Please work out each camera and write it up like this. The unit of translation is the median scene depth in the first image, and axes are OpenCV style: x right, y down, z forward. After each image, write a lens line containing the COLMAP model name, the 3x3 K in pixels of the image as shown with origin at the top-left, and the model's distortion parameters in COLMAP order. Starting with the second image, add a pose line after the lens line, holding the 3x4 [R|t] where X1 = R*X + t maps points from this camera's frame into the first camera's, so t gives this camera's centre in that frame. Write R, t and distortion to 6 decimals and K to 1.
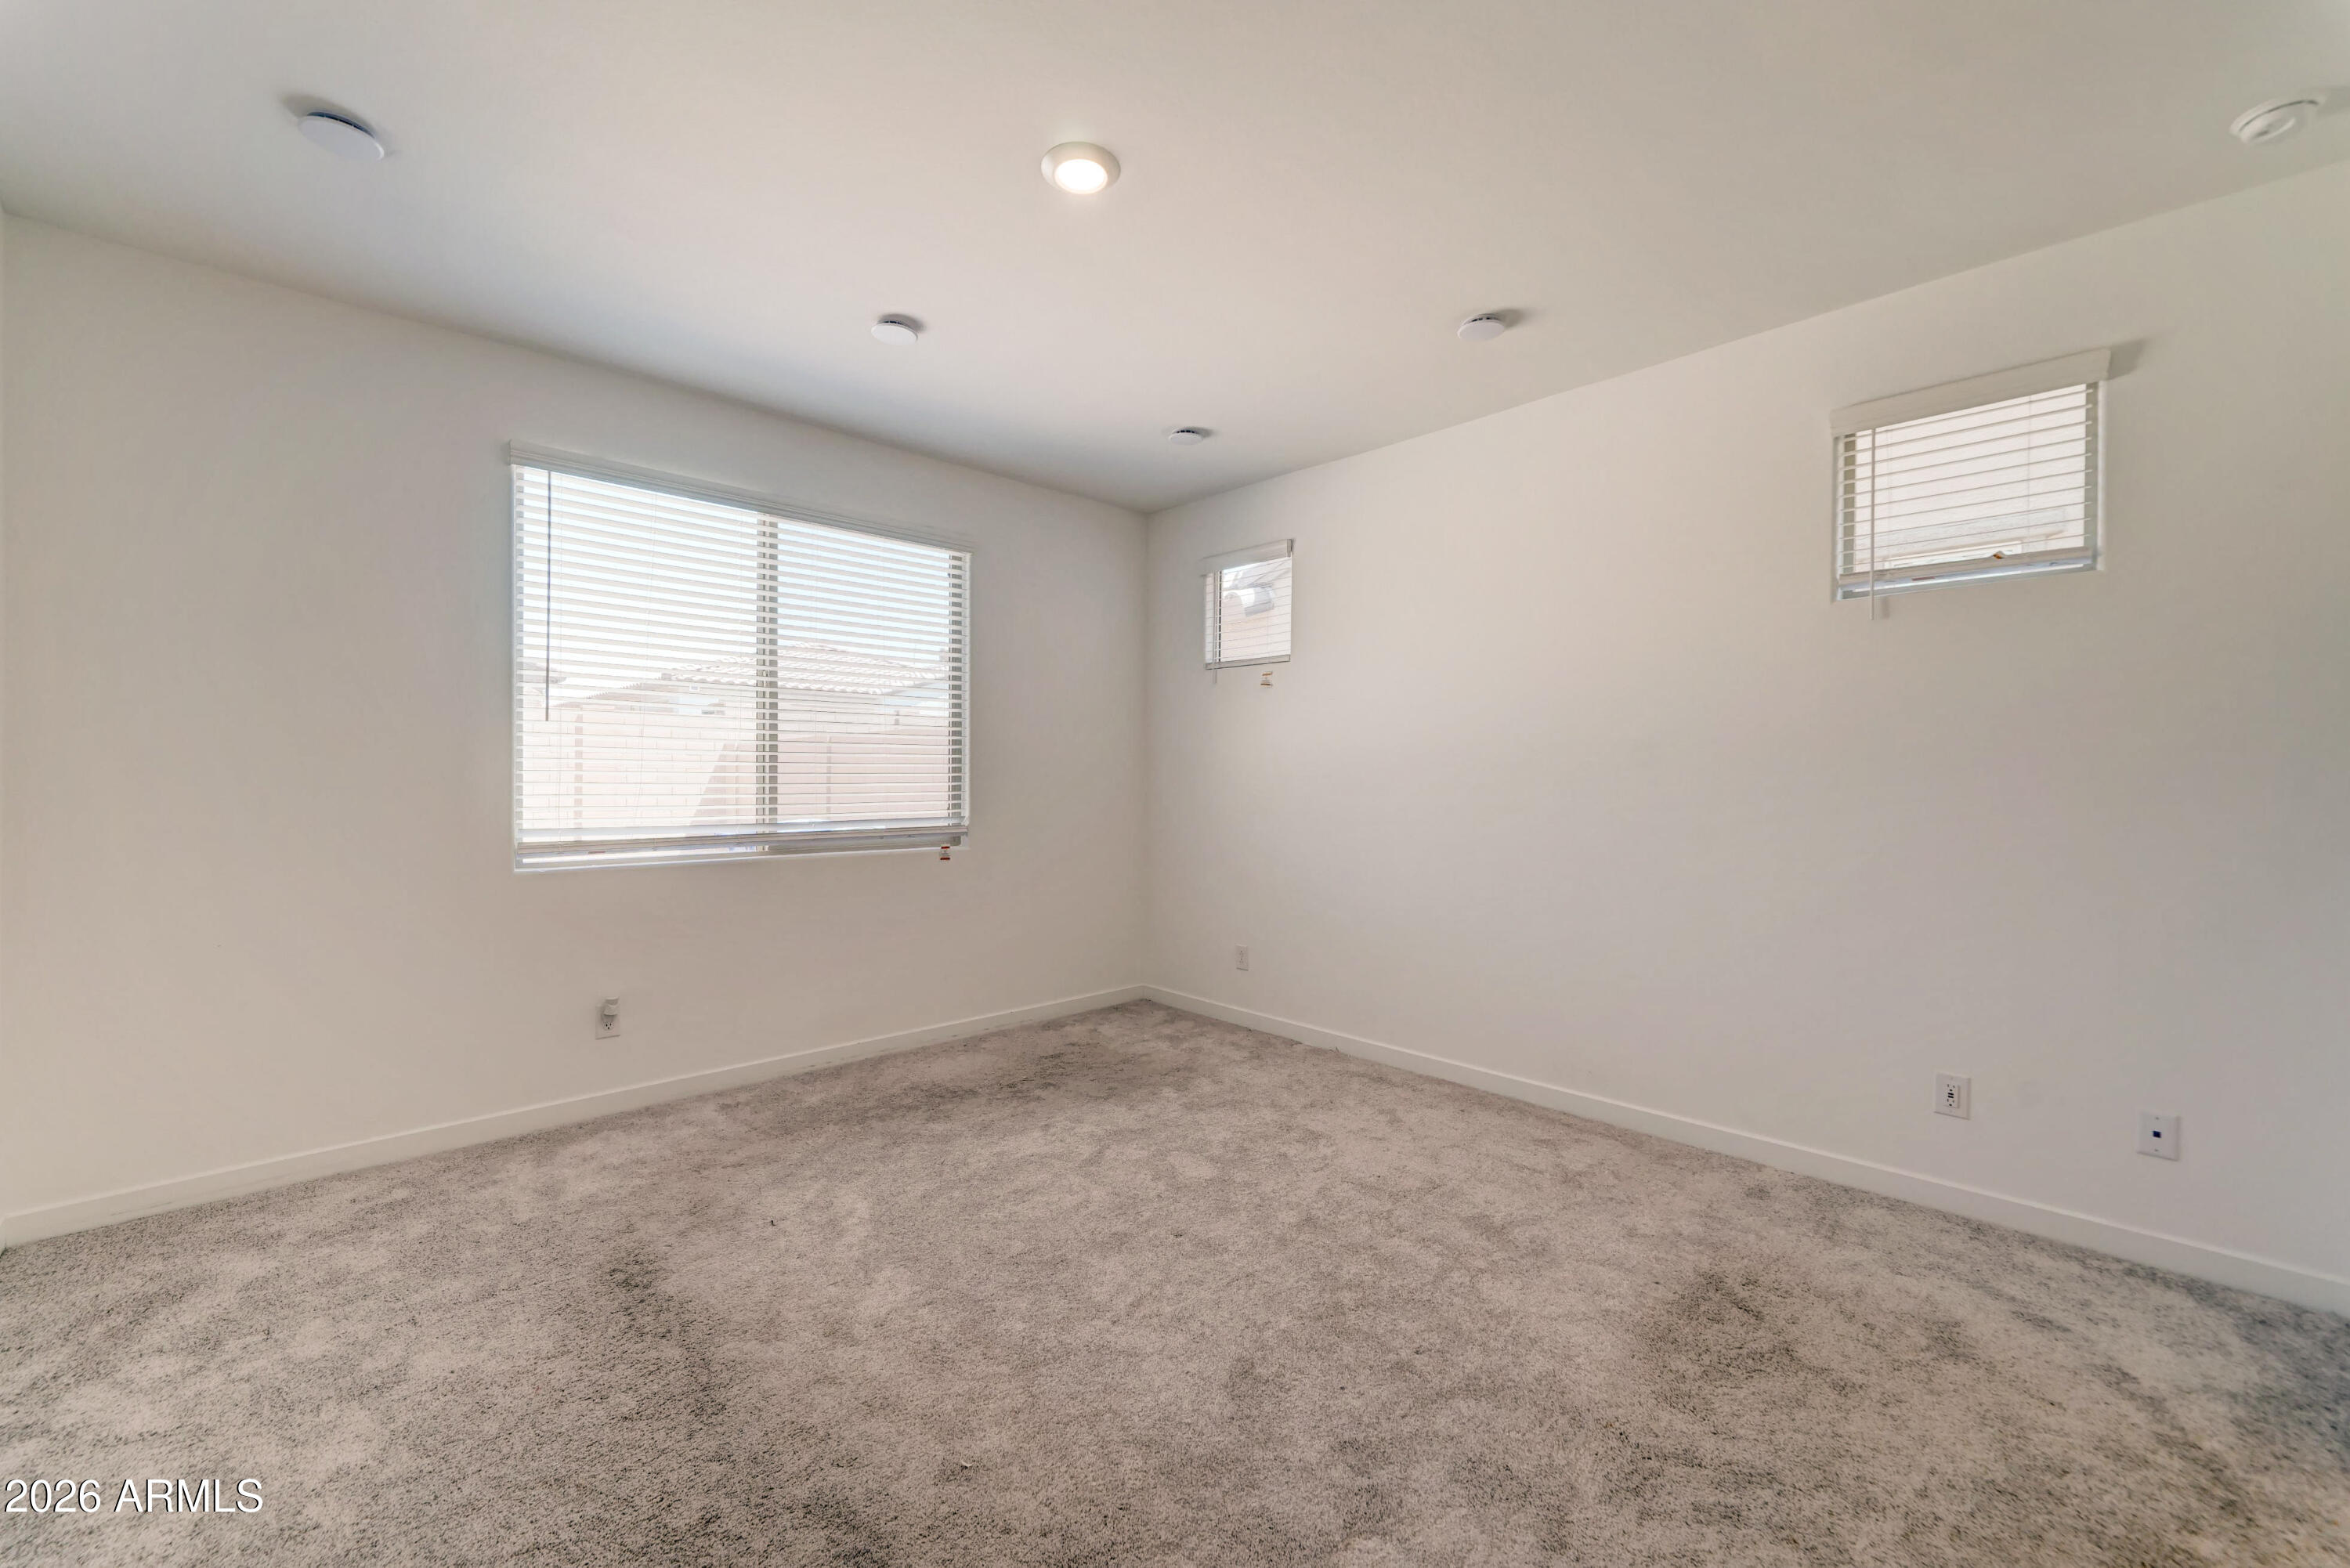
lens RADIAL K [[921.2, 0, 1170.8], [0, 921.2, 777.3], [0, 0, 1]] dist [0.000486, 0.000135]
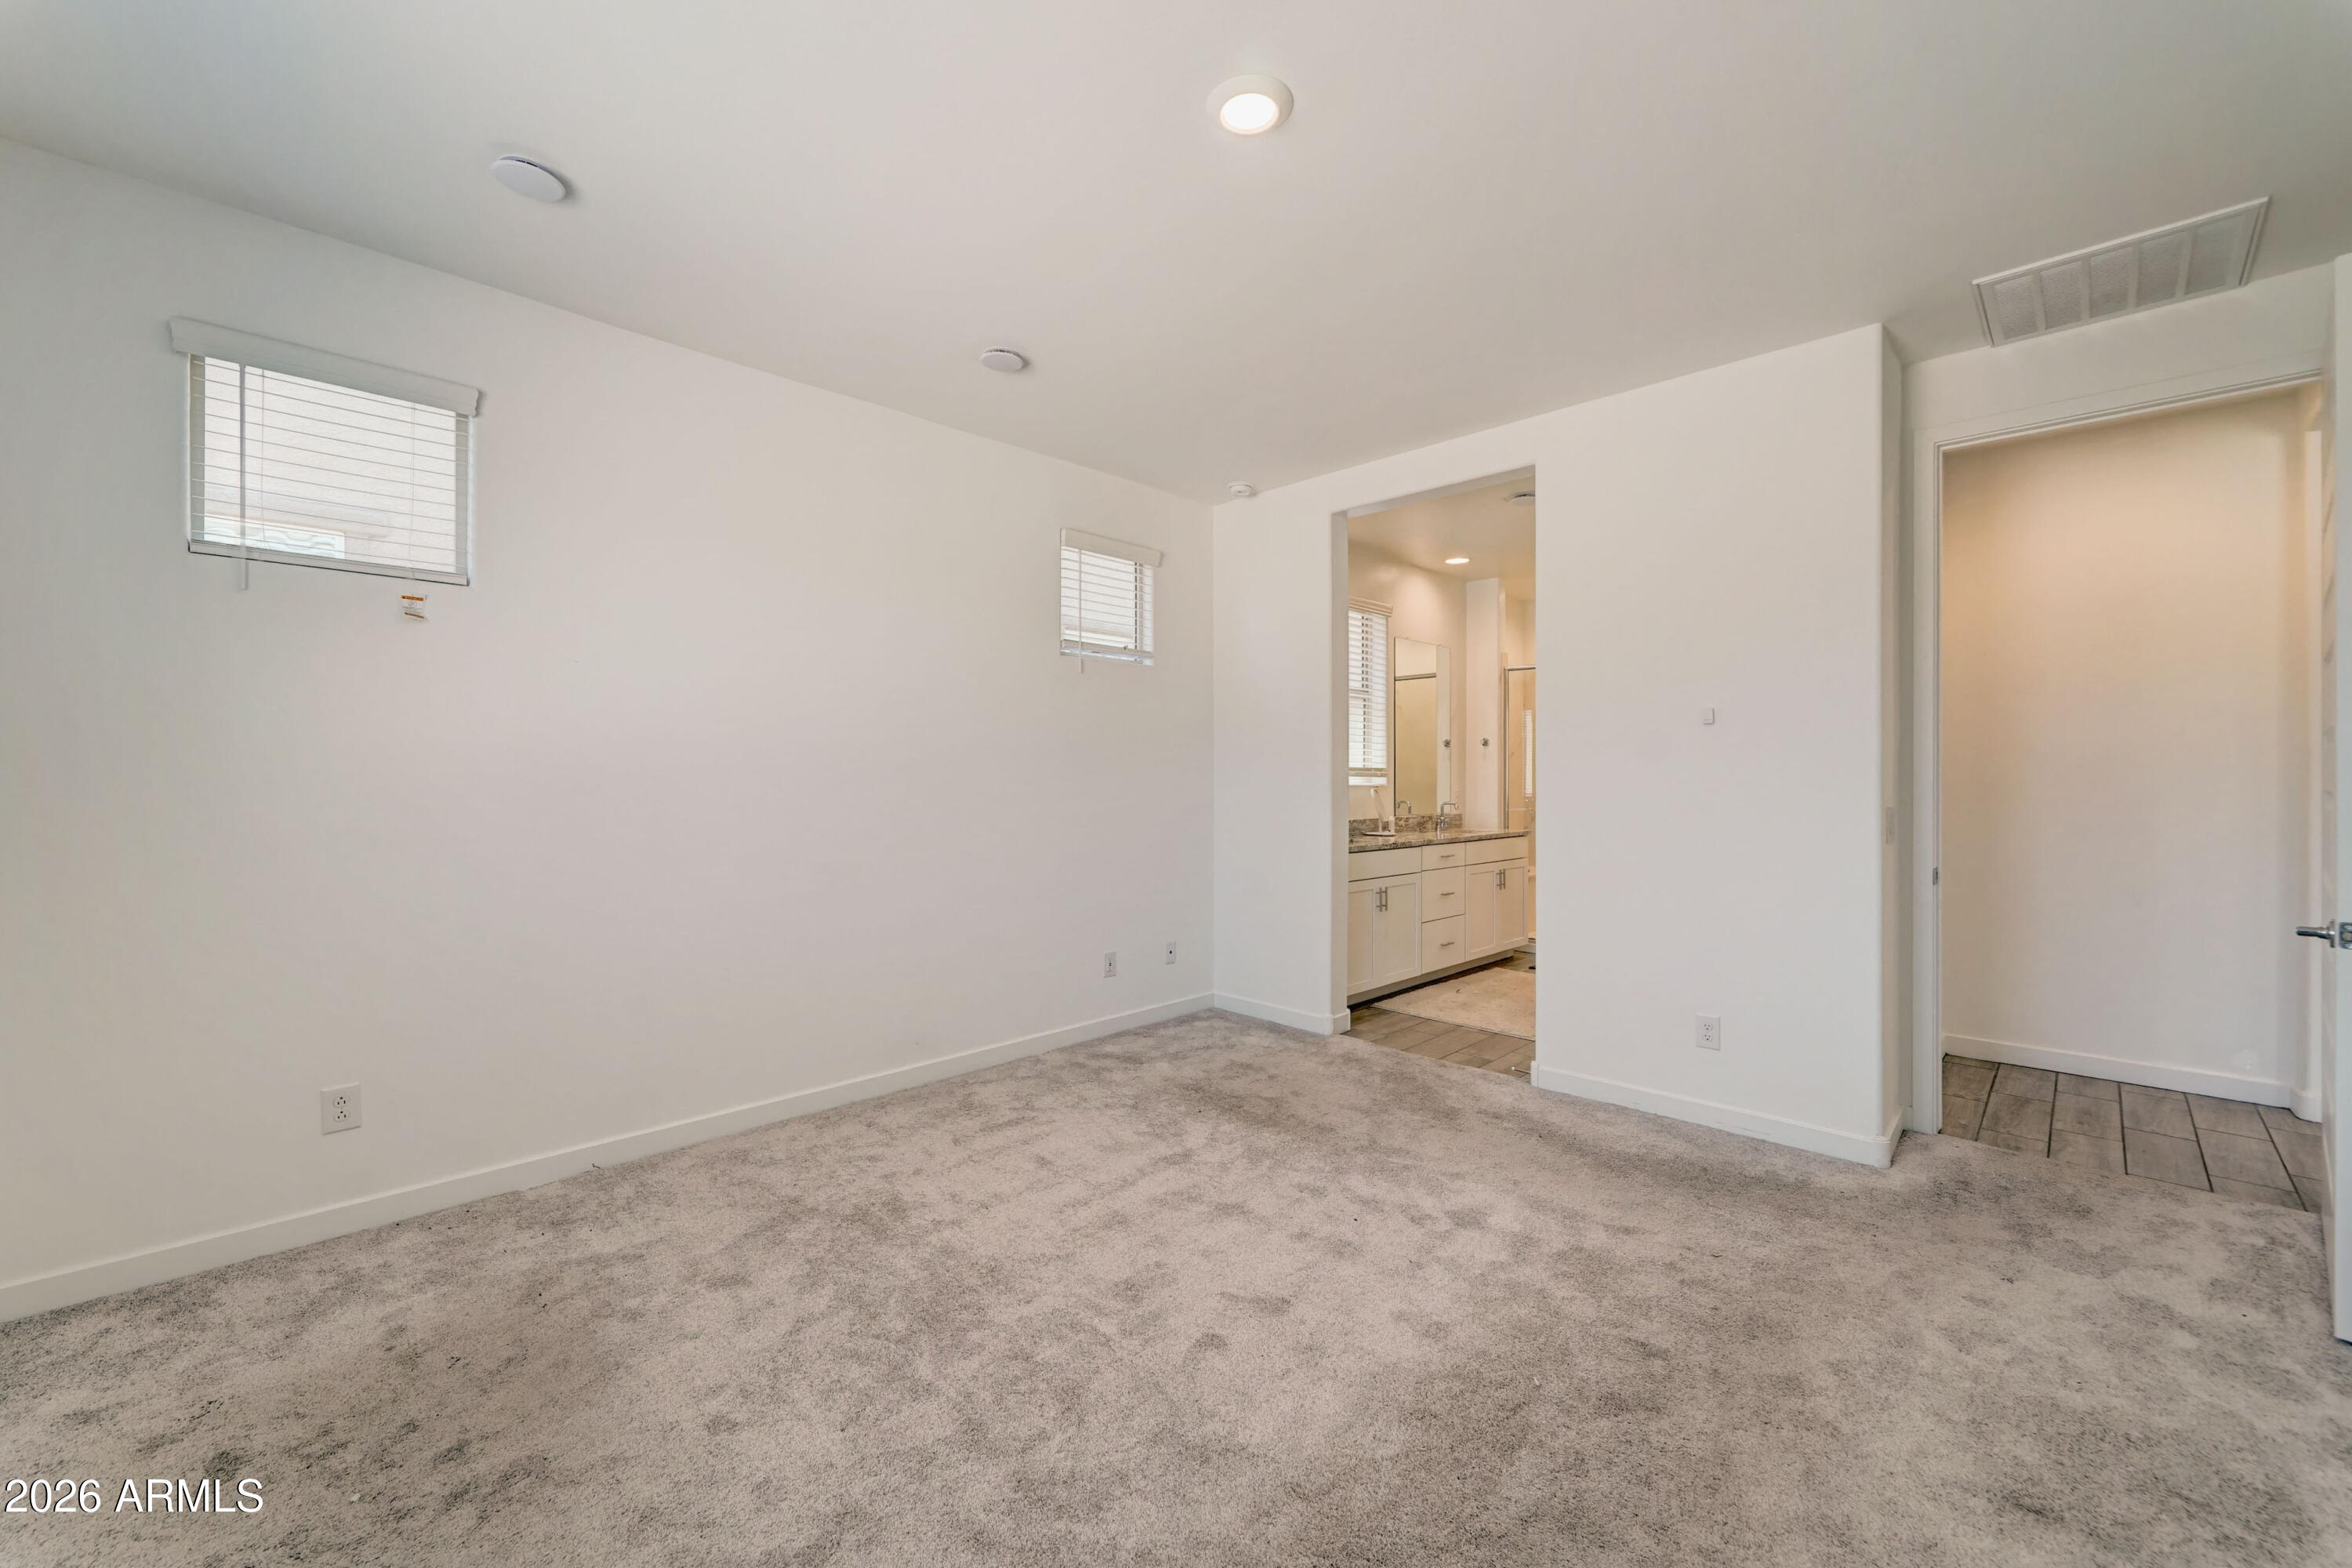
lens RADIAL K [[922.1, 0, 1171.8], [0, 922.1, 777.3], [0, 0, 1]] dist [0.000486, 0.000135]
pose [[-0.013432, -0.004630, 0.999899, -0.600564], [0.001012, 0.999989, 0.004644, -0.001851], [-0.999909, 0.001075, -0.013427, 0.659771]]
